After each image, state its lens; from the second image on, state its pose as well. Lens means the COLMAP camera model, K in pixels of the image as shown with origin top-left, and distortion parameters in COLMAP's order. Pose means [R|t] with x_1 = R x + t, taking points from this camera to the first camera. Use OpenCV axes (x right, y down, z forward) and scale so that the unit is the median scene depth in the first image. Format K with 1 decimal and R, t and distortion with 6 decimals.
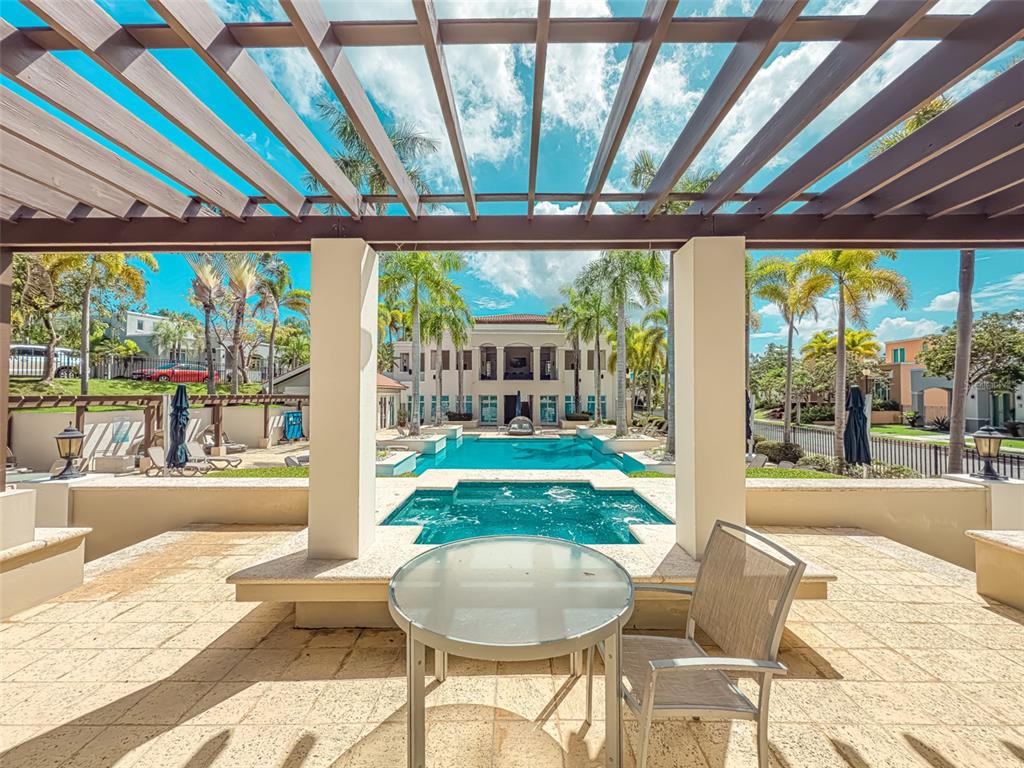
lens RADIAL K [[407.3, 0, 510.4], [0, 407.3, 414.3], [0, 0, 1]] dist [-0.001661, -0.000041]
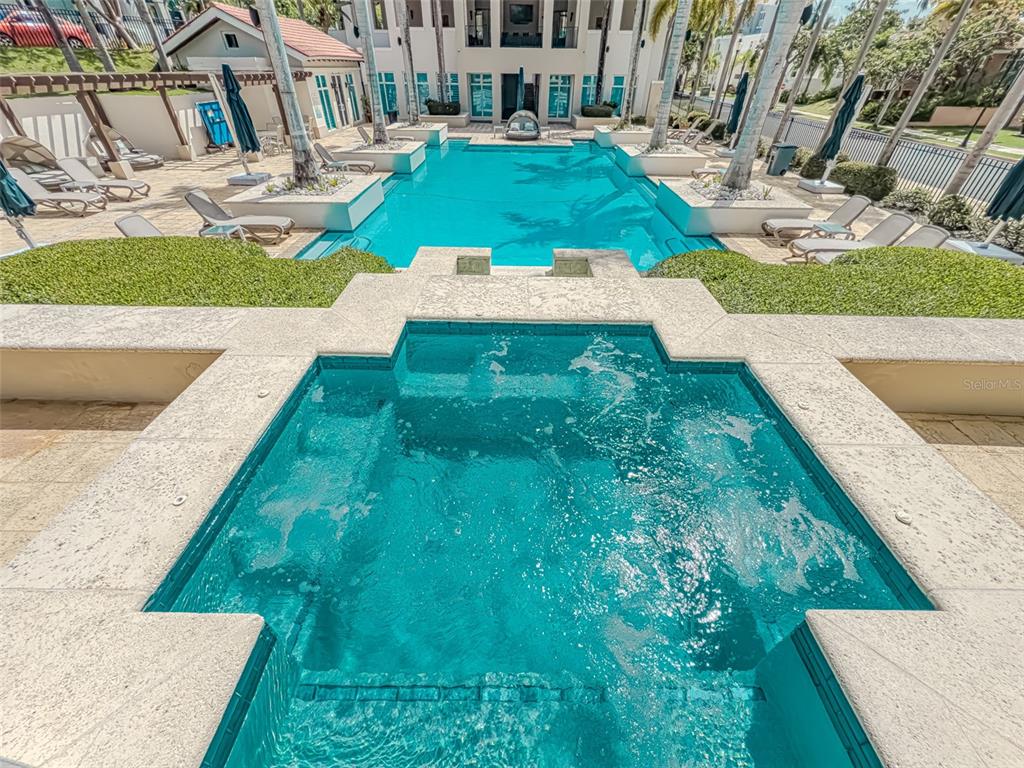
lens RADIAL K [[404.4, 0, 512.0], [0, 404.4, 384.0], [0, 0, 1]] dist [-0.002253, 0.000175]
pose [[0.999931, 0.007354, 0.009208, 0.001431], [-0.011324, 0.815903, 0.578077, -0.012486], [-0.003261, -0.578142, 0.815930, 0.086605]]
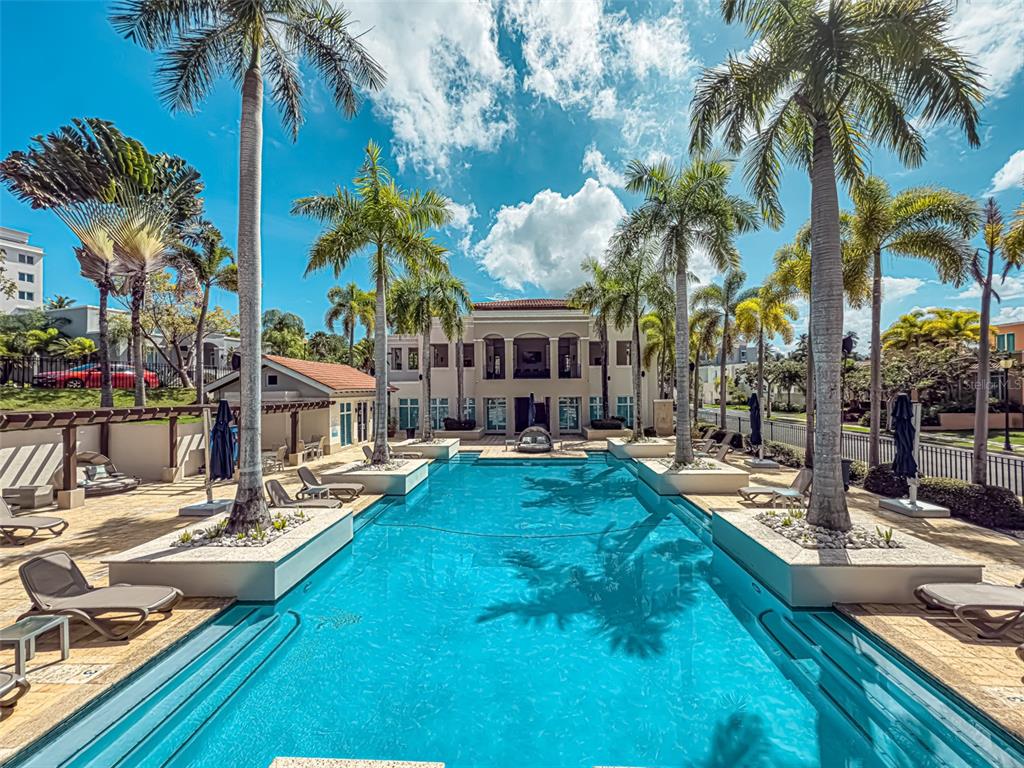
lens RADIAL K [[416.6, 0, 514.0], [0, 416.6, 387.6], [0, 0, 1]] dist [-0.001704, 0.000163]
pose [[0.999521, -0.010199, -0.029215, 0.009300], [0.008563, 0.998416, -0.055607, -0.022385], [0.029736, 0.055331, 0.998025, 0.188542]]
